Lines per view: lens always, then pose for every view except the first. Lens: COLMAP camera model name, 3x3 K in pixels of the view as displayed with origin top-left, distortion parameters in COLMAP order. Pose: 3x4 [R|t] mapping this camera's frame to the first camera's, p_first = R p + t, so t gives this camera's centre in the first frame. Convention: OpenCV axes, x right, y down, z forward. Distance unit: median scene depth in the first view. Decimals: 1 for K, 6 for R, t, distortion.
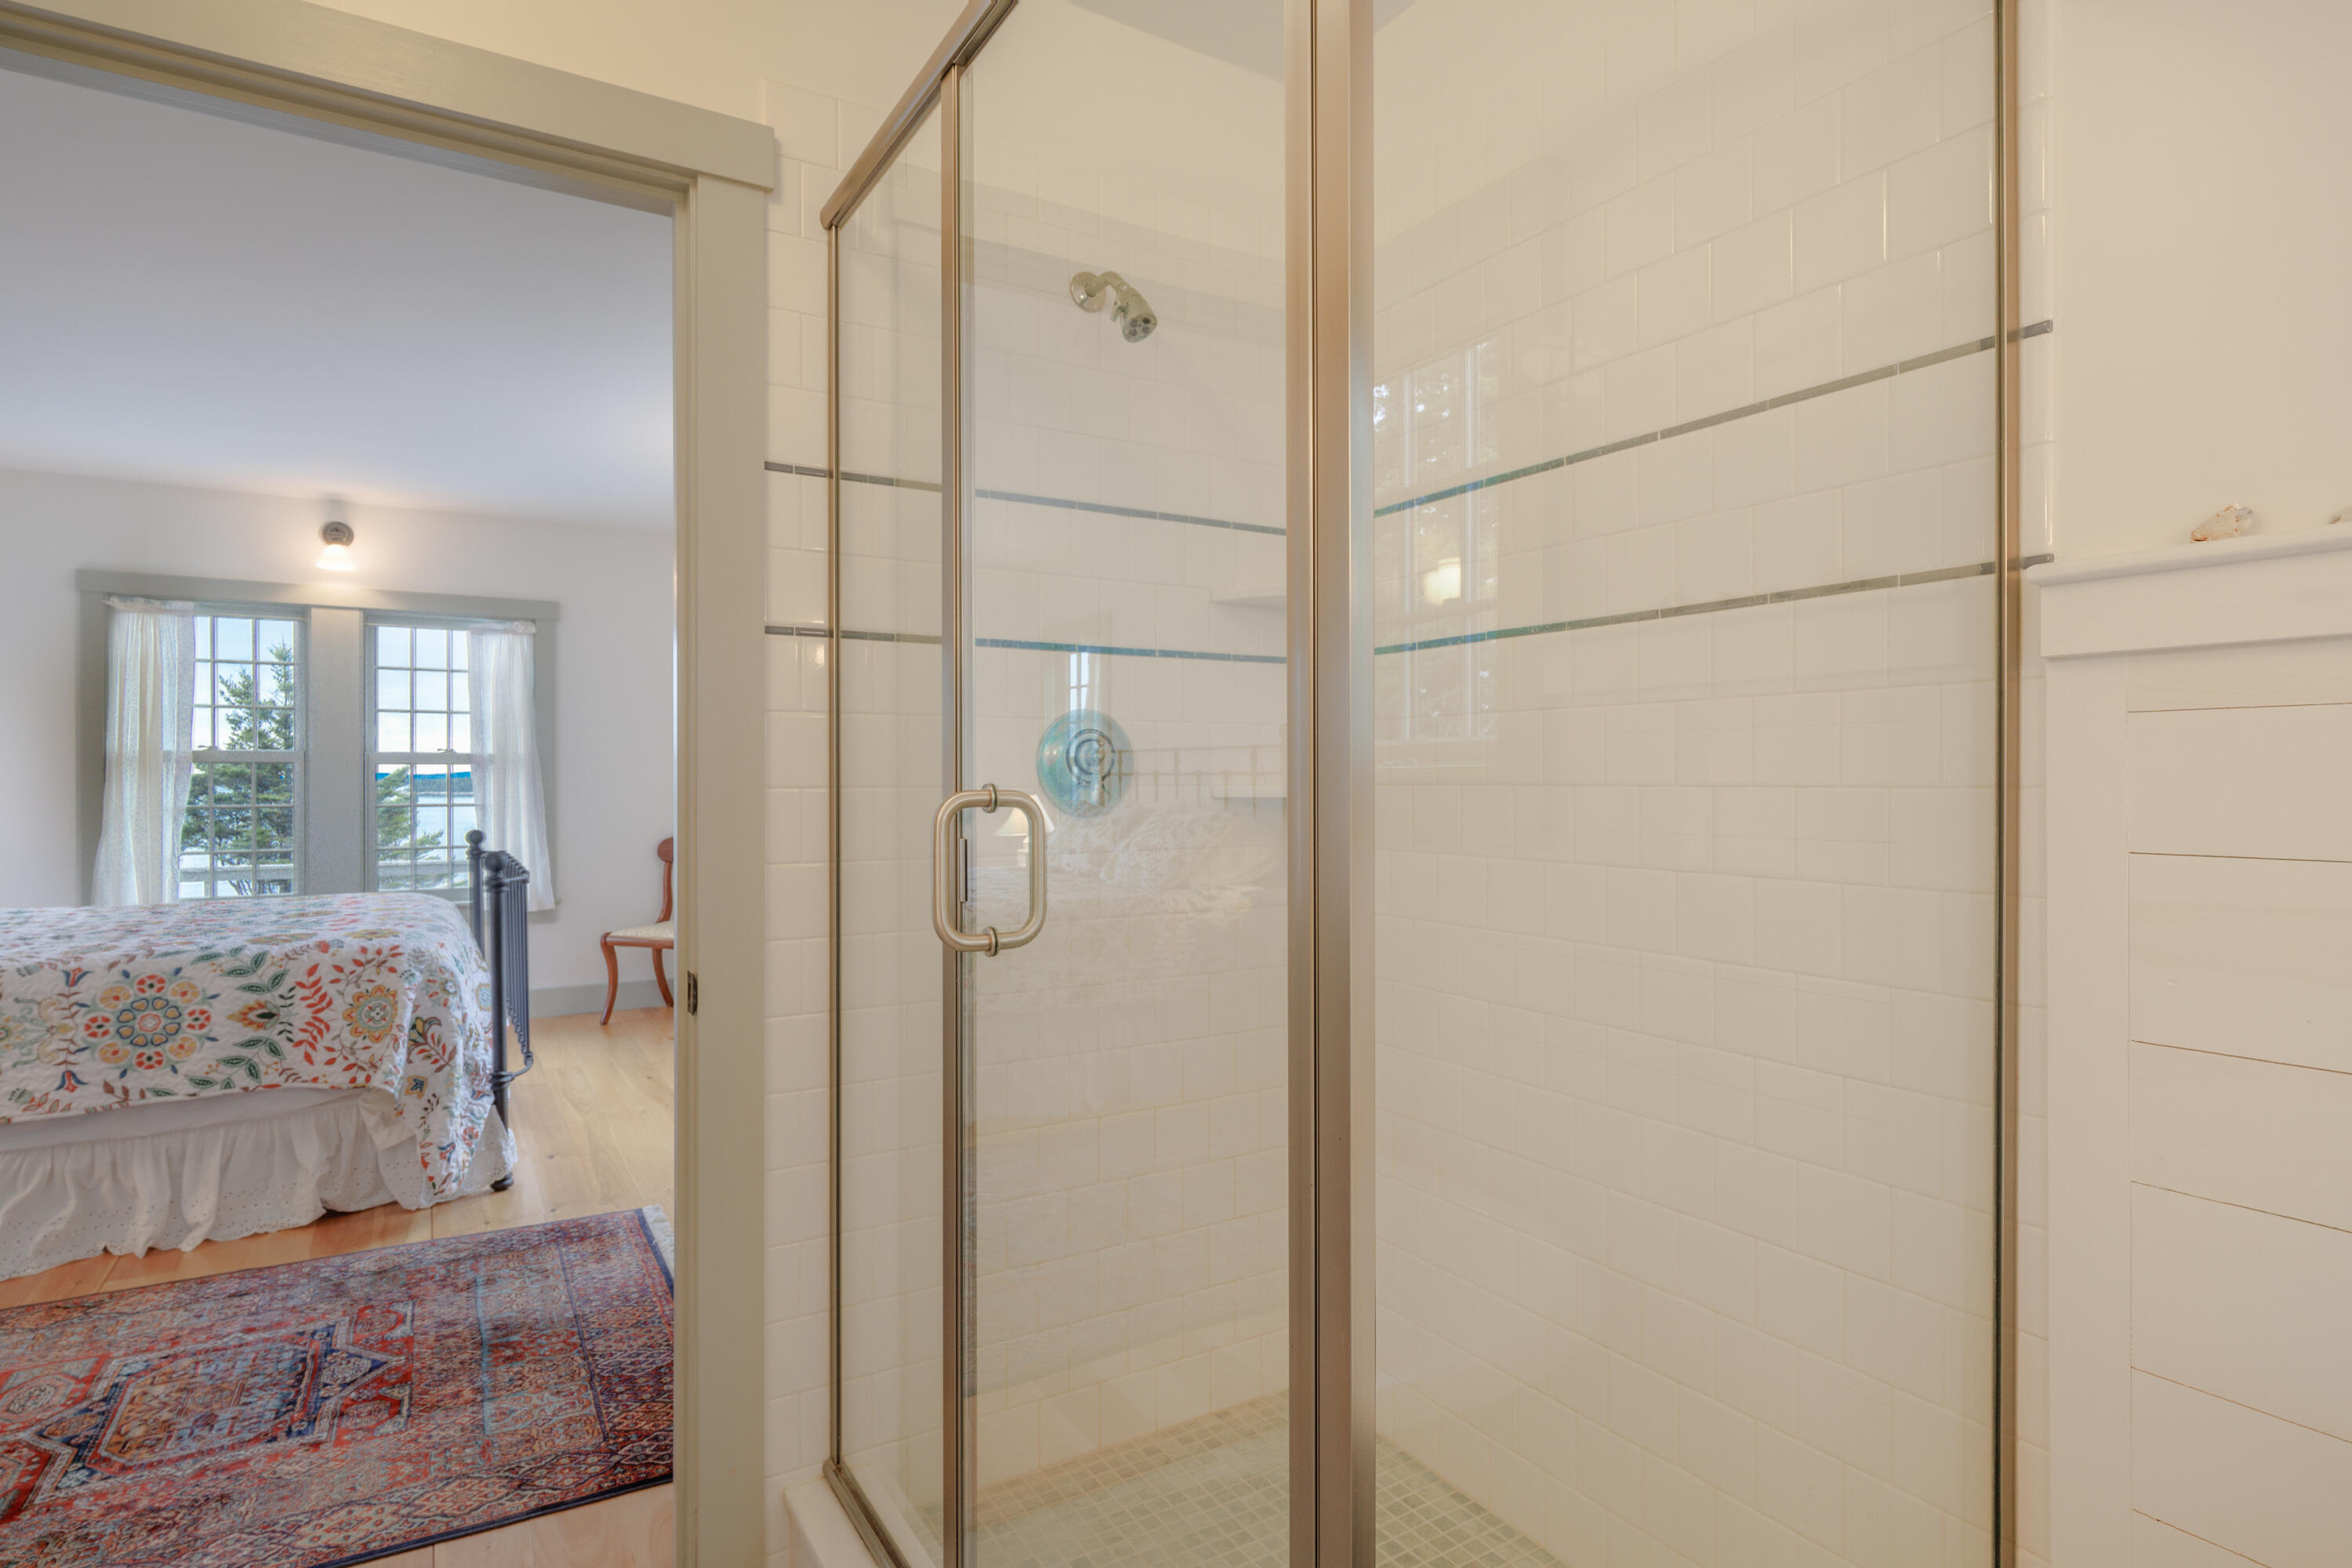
lens RADIAL K [[1265.7, 0, 1177.2], [0, 1265.7, 780.7], [0, 0, 1]] dist [0.005437, -0.001586]
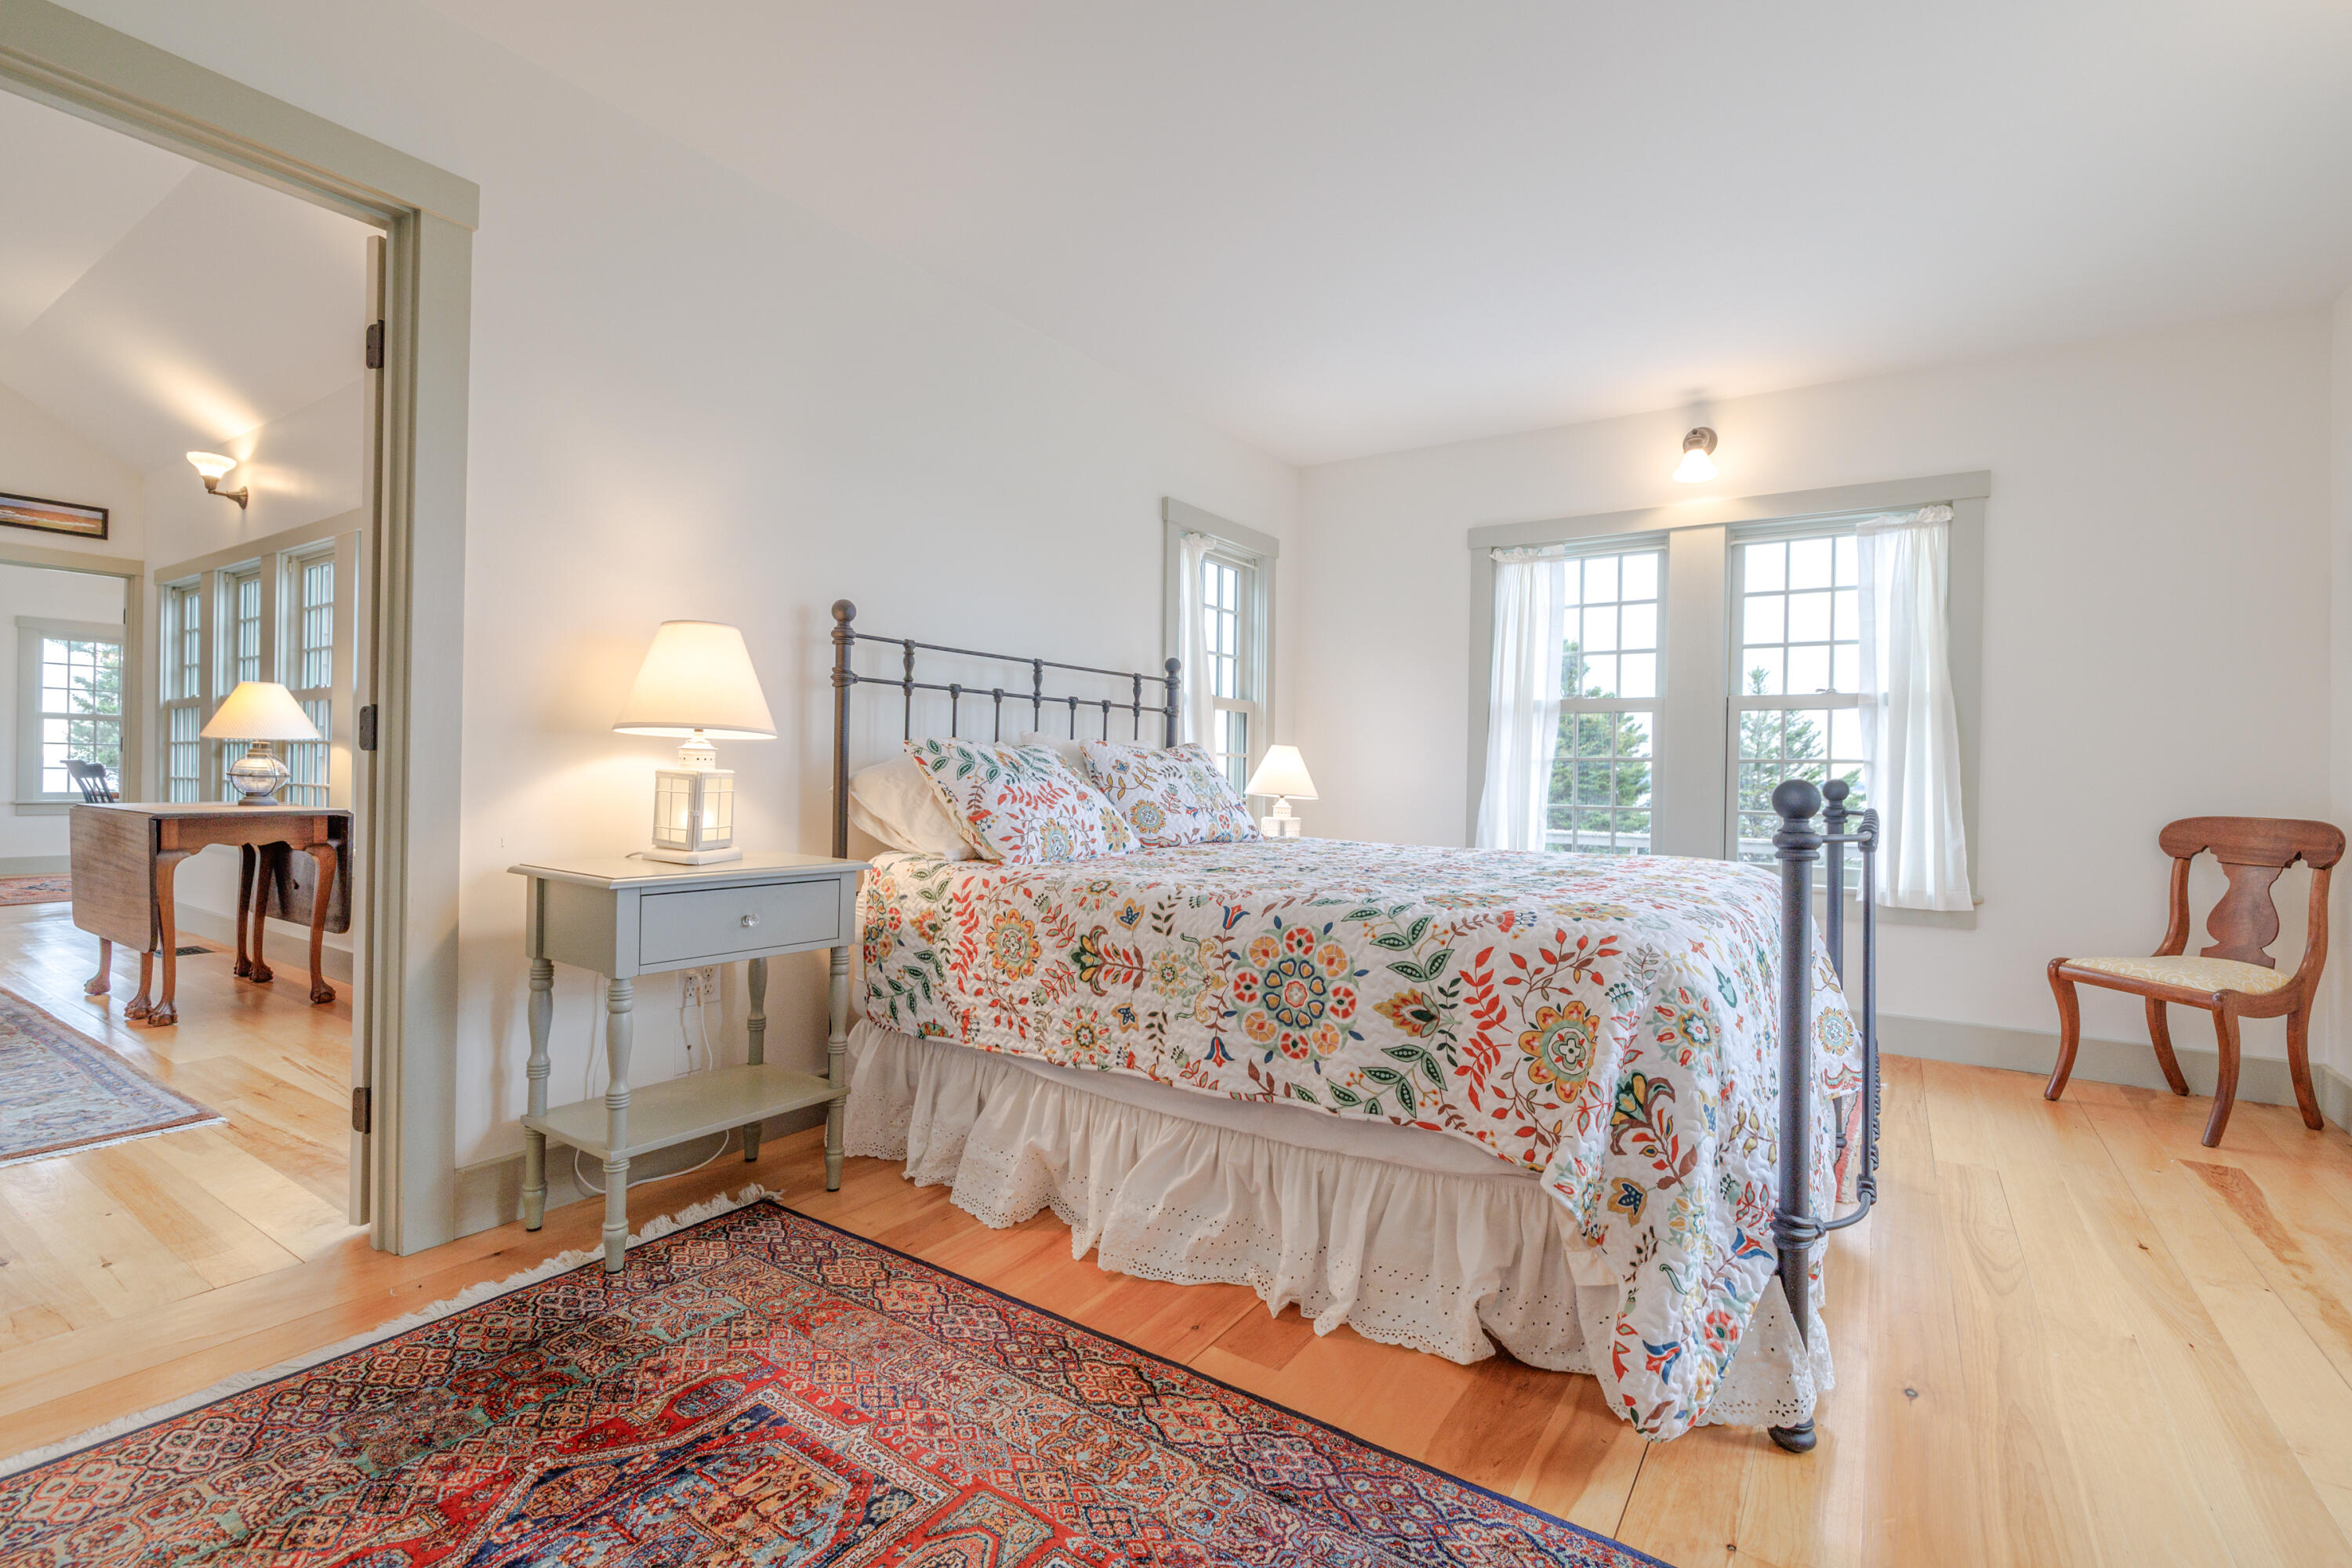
lens RADIAL K [[1046.6, 0, 1179.1], [0, 1046.6, 780.3], [0, 0, 1]] dist [-0.008793, 0.000819]
pose [[0.423210, 0.012899, -0.905940, -0.280828], [-0.020145, 0.999785, 0.004824, 0.063221], [0.905808, 0.016209, 0.423379, 0.639575]]
